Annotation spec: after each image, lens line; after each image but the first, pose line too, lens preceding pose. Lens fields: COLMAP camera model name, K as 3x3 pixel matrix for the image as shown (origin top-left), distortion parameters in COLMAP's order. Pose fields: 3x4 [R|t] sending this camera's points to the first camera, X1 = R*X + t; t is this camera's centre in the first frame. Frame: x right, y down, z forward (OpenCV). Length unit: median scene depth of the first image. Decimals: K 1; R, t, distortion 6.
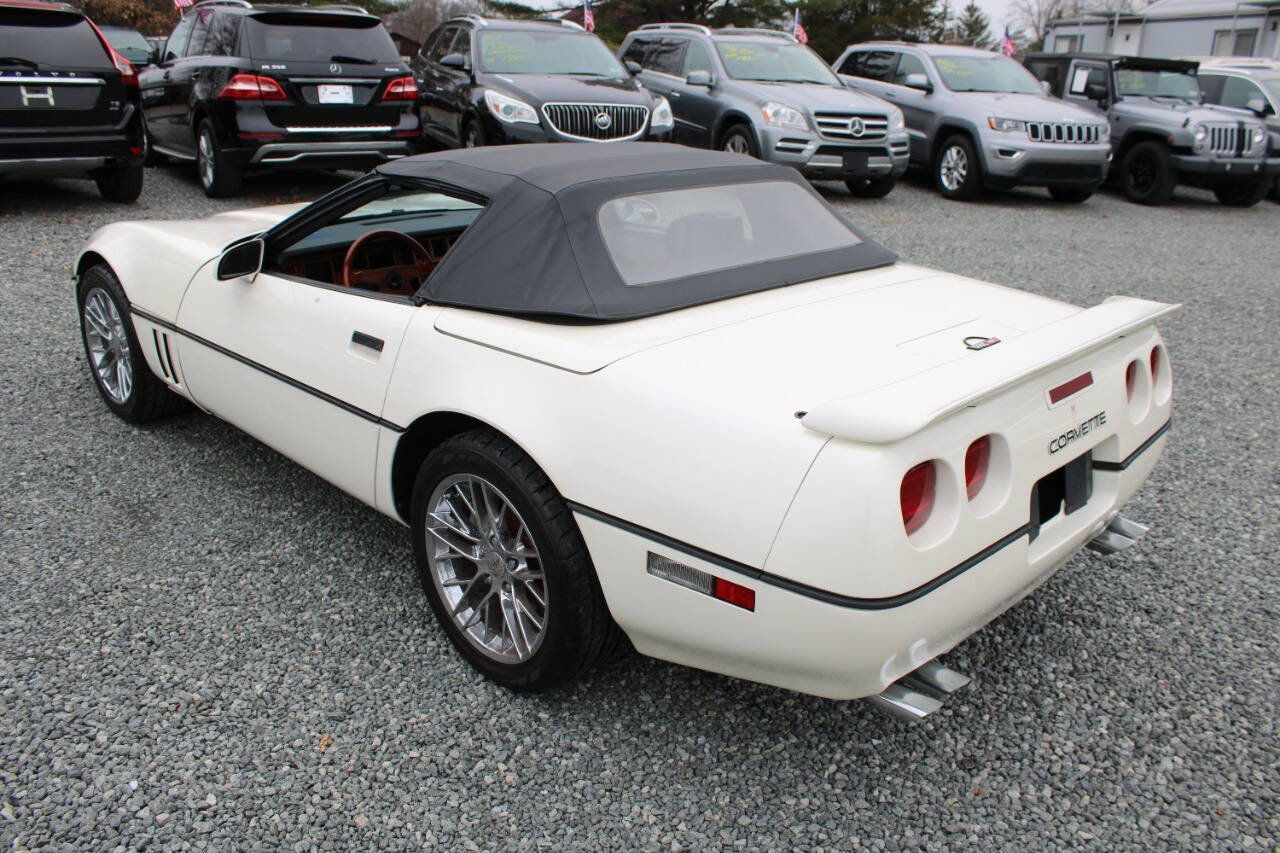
lens RADIAL K [[1060.5, 0, 657.7], [0, 1060.5, 426.3], [0, 0, 1]] dist [-0.154728, 0.133919]
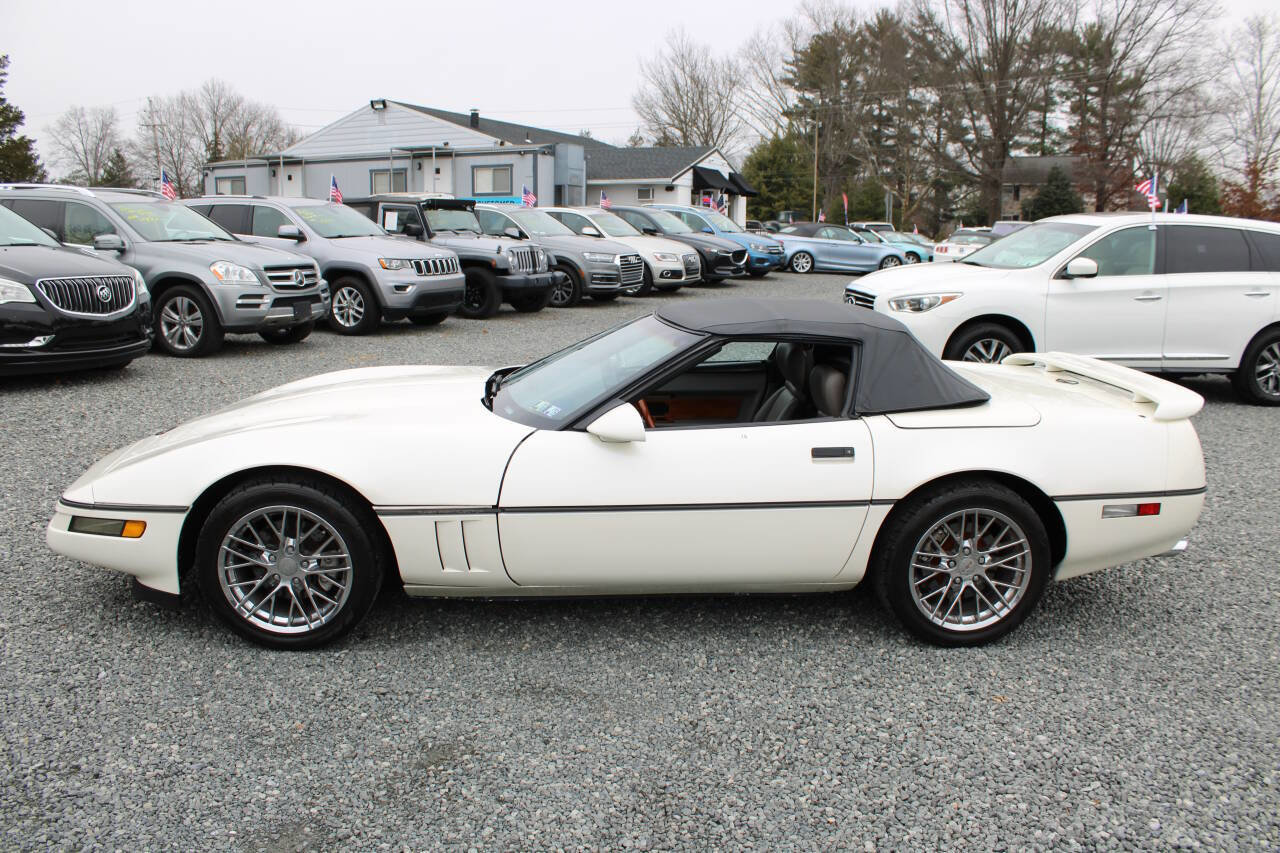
lens RADIAL K [[1060.5, 0, 645.8], [0, 1060.5, 430.1], [0, 0, 1]] dist [-0.154728, 0.133919]
pose [[0.660783, -0.173325, 0.730290, -0.375190], [0.257175, 0.966359, -0.003345, -0.043566], [-0.705143, 0.190022, 0.683129, 0.058436]]
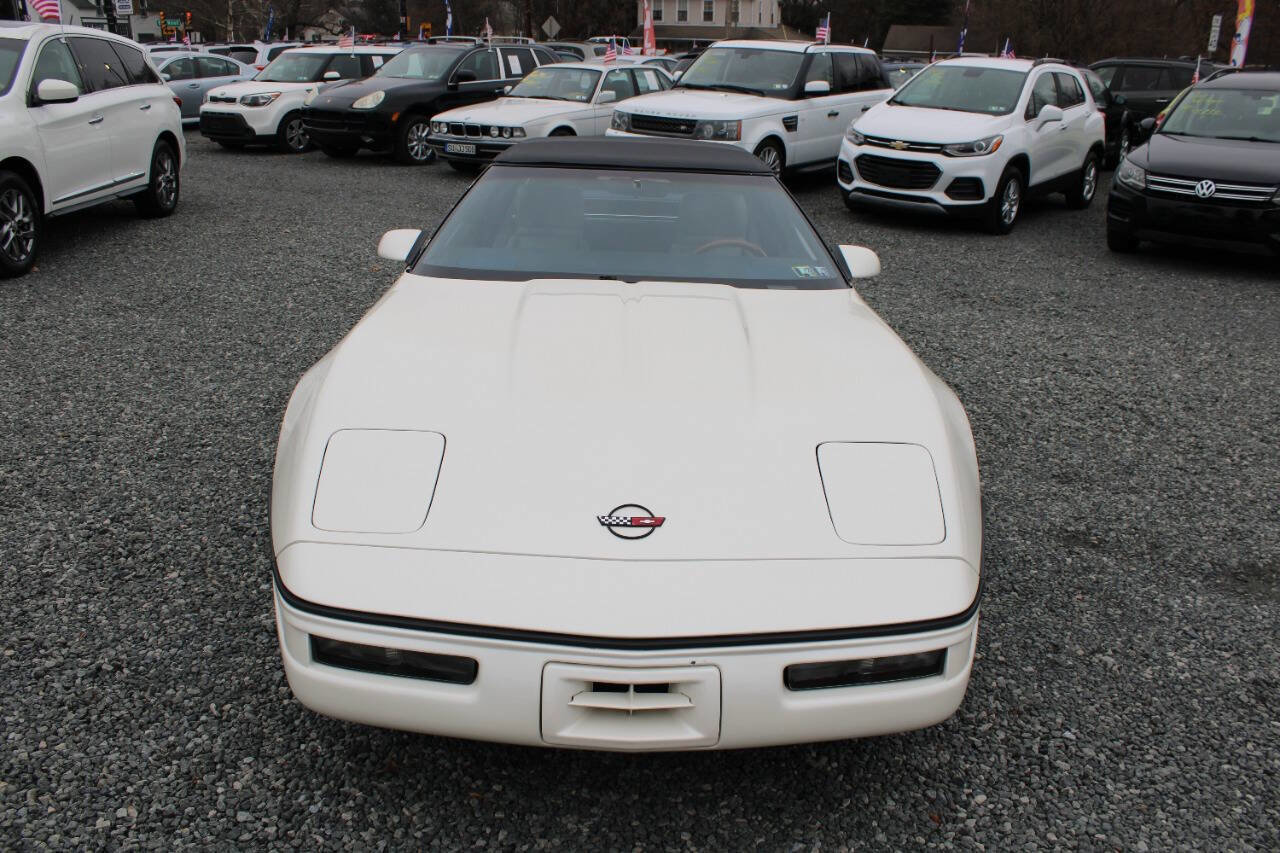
lens RADIAL K [[1060.5, 0, 644.5], [0, 1060.5, 434.9], [0, 0, 1]] dist [-0.154728, 0.133919]
pose [[-0.717124, -0.294480, 0.631676, -0.326389], [0.172704, 0.802996, 0.570413, -0.223198], [-0.675208, 0.518150, -0.524990, 0.573800]]
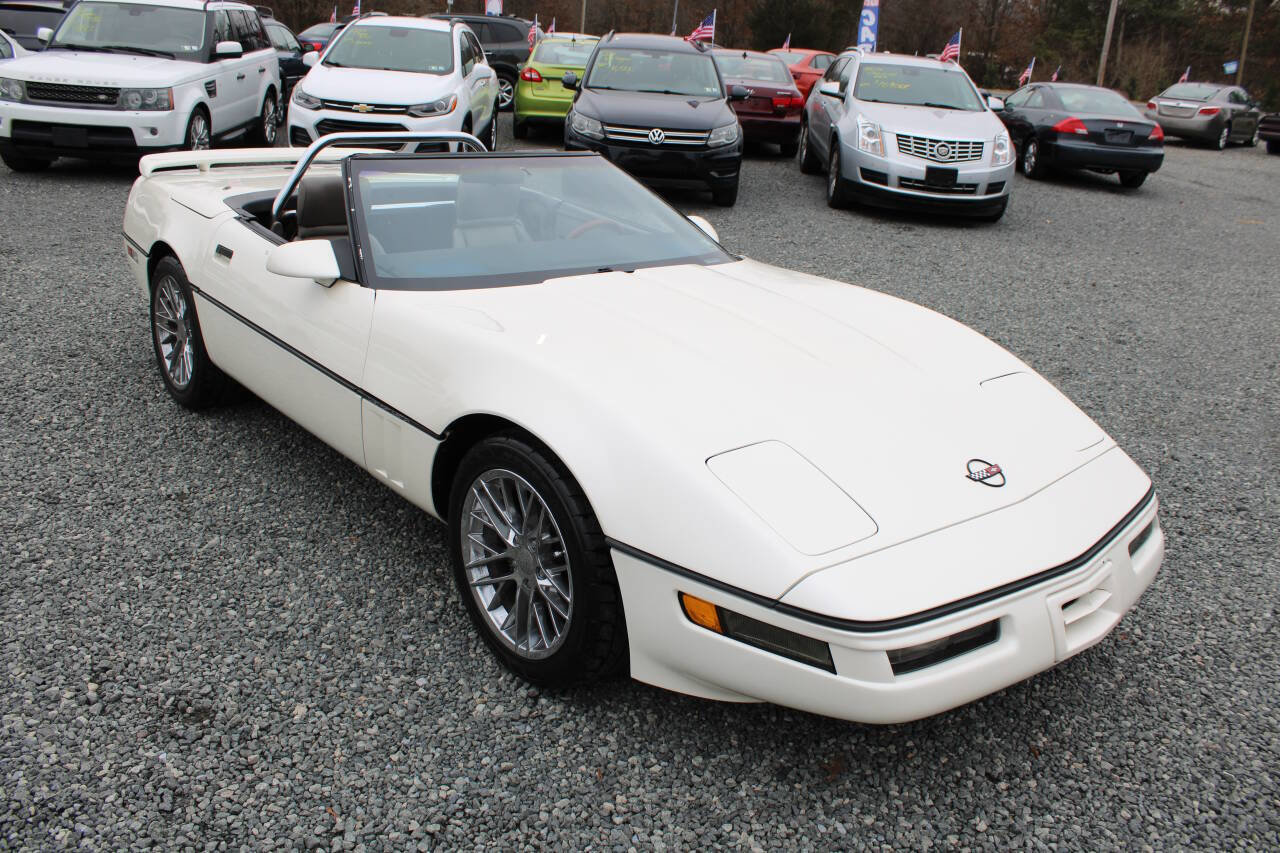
lens RADIAL K [[1060.5, 0, 643.8], [0, 1060.5, 426.8], [0, 0, 1]] dist [-0.154728, 0.133919]
pose [[-0.991872, -0.124601, 0.025793, -0.130178], [-0.080253, 0.769899, 0.633100, -0.245541], [-0.098743, 0.625884, -0.773640, 0.660659]]
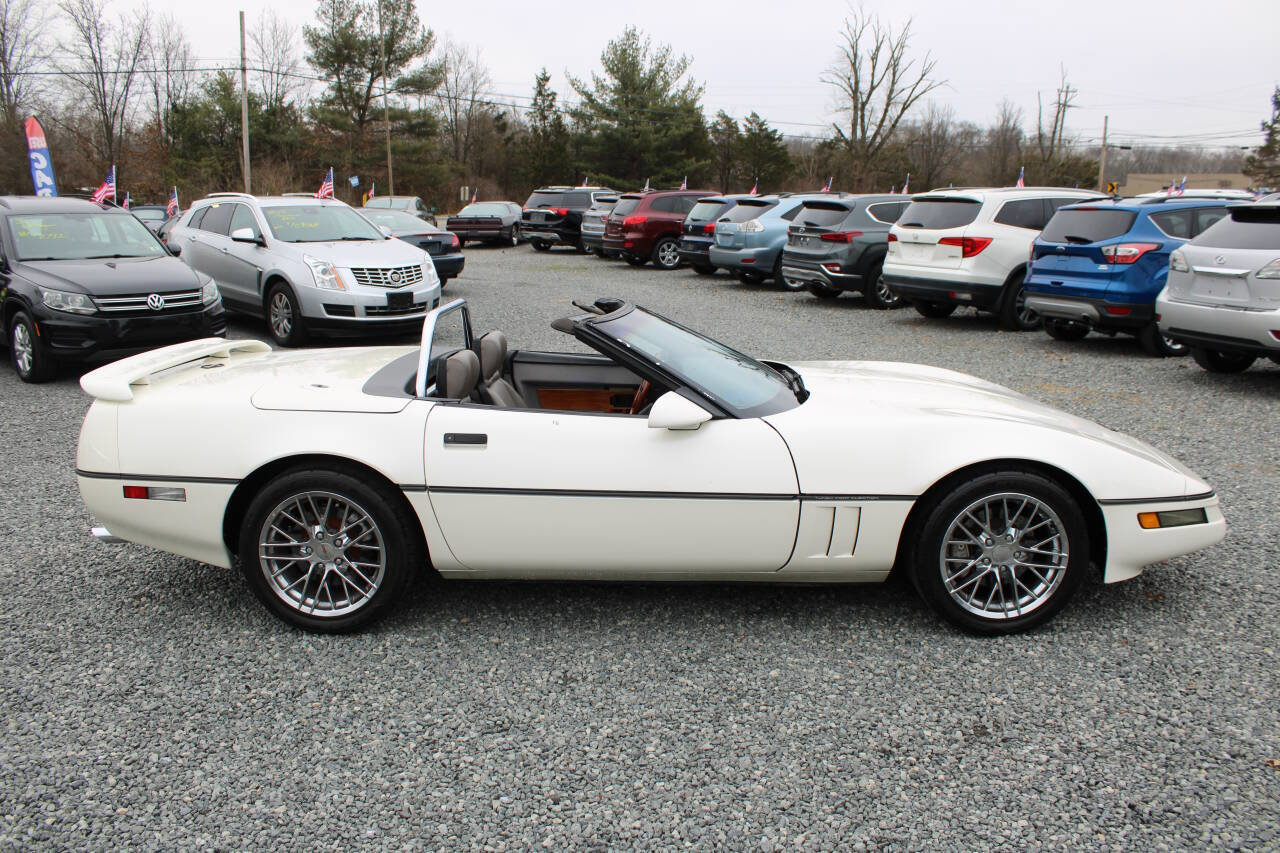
lens RADIAL K [[1060.5, 0, 644.6], [0, 1060.5, 421.2], [0, 0, 1]] dist [-0.154728, 0.133919]
pose [[-0.714610, 0.094578, -0.693100, 0.230290], [-0.263891, 0.881162, 0.392320, -0.213732], [0.647838, 0.463259, -0.604729, 0.610628]]
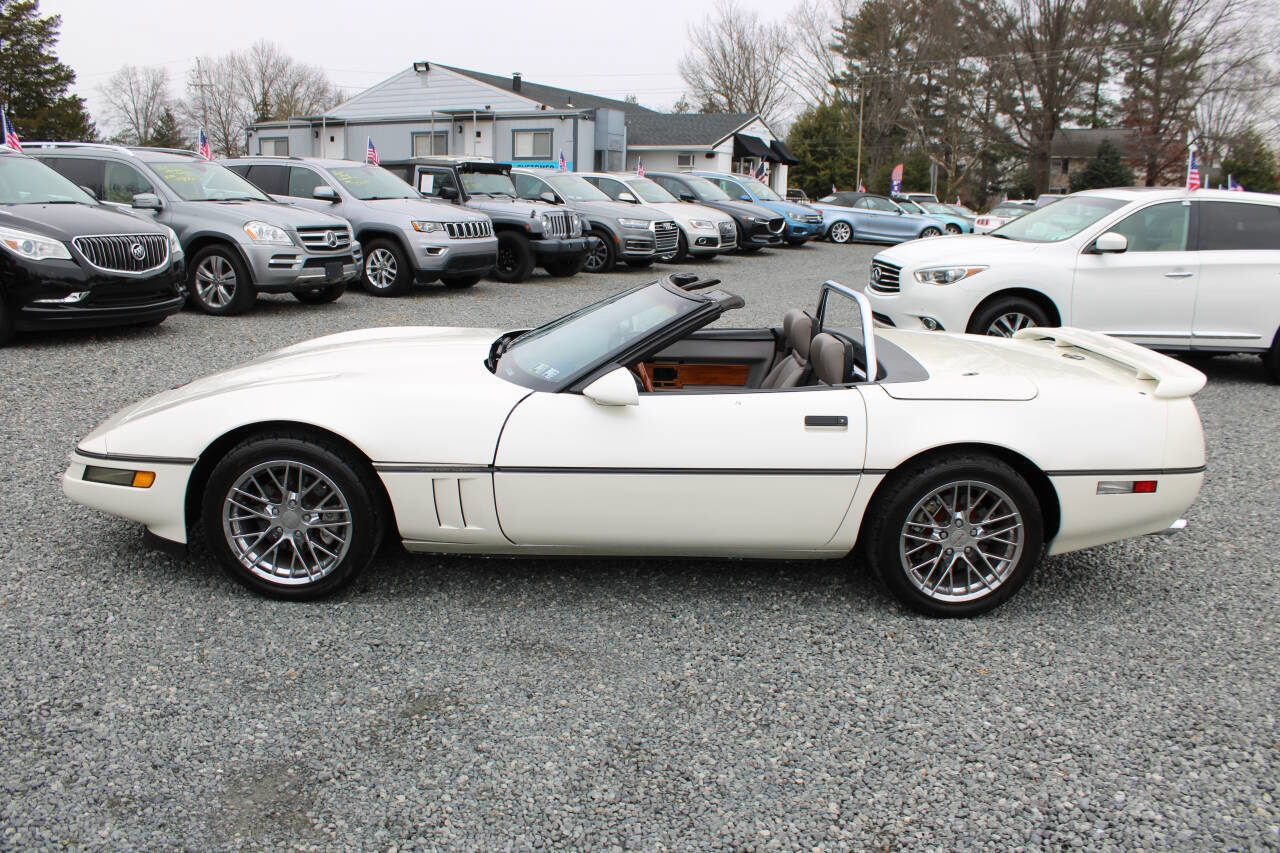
lens RADIAL K [[1060.5, 0, 645.3], [0, 1060.5, 424.5], [0, 0, 1]] dist [-0.154728, 0.133919]
pose [[0.692516, -0.176175, 0.699560, -0.368526], [0.234996, 0.971921, 0.012136, -0.038821], [-0.682055, 0.155989, 0.714471, 0.044072]]
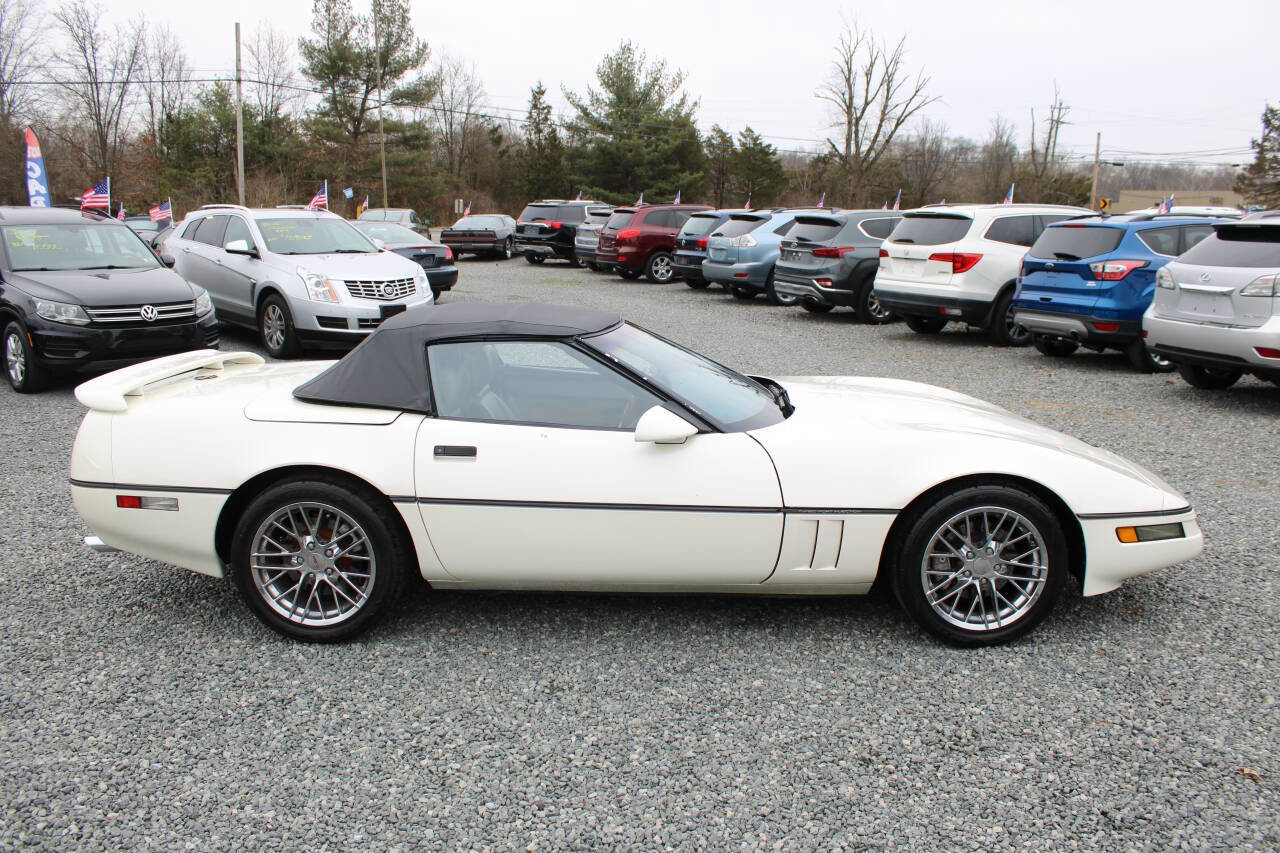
lens RADIAL K [[1060.5, 0, 648.2], [0, 1060.5, 424.4], [0, 0, 1]] dist [-0.154728, 0.133919]
pose [[-0.708261, 0.084480, -0.700877, 0.232739], [-0.271932, 0.883553, 0.381296, -0.216607], [0.651474, 0.460648, -0.602813, 0.615460]]
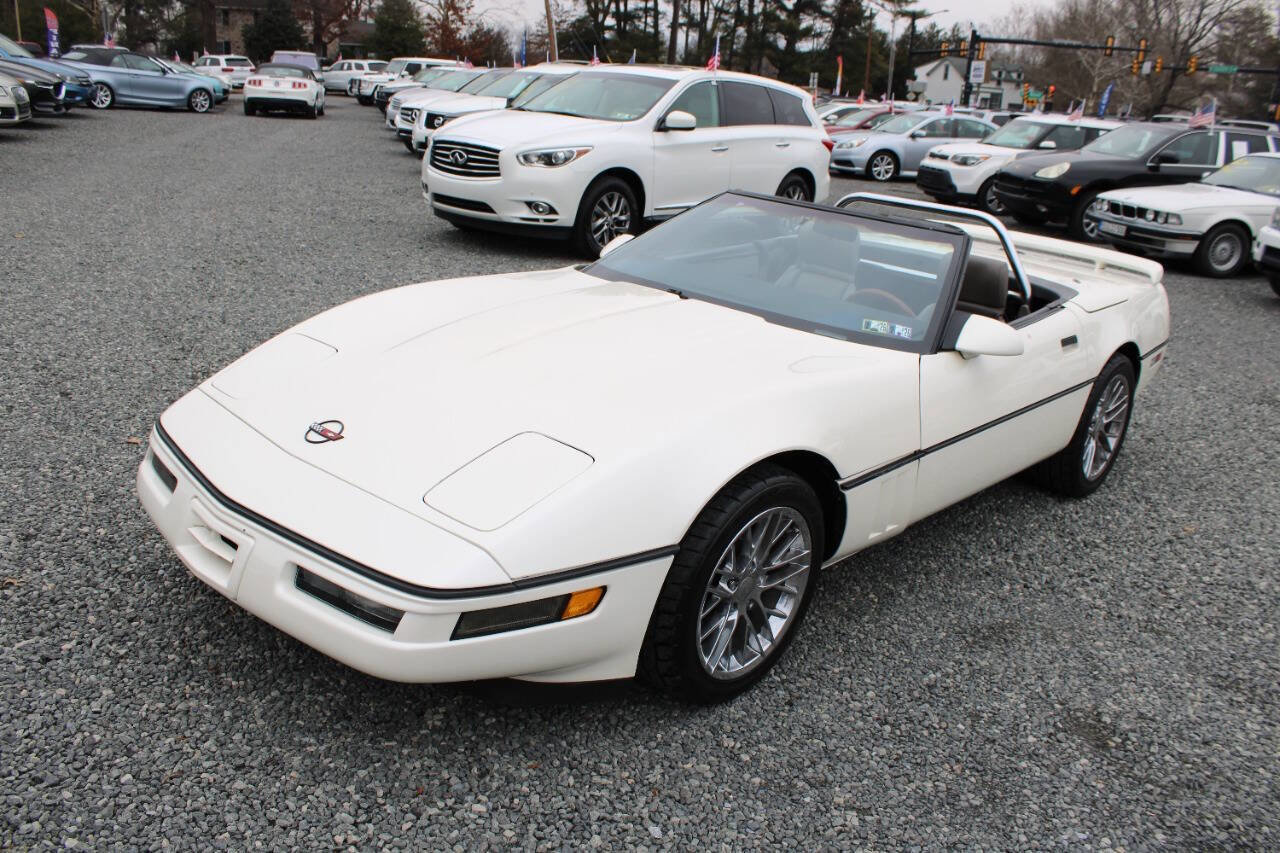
lens RADIAL K [[1060.5, 0, 637.4], [0, 1060.5, 424.2], [0, 0, 1]] dist [-0.154728, 0.133919]
pose [[-0.019117, -0.347827, 0.937364, -0.433156], [0.257665, 0.904153, 0.340759, -0.161764], [-0.966045, 0.248040, 0.072339, 0.388912]]
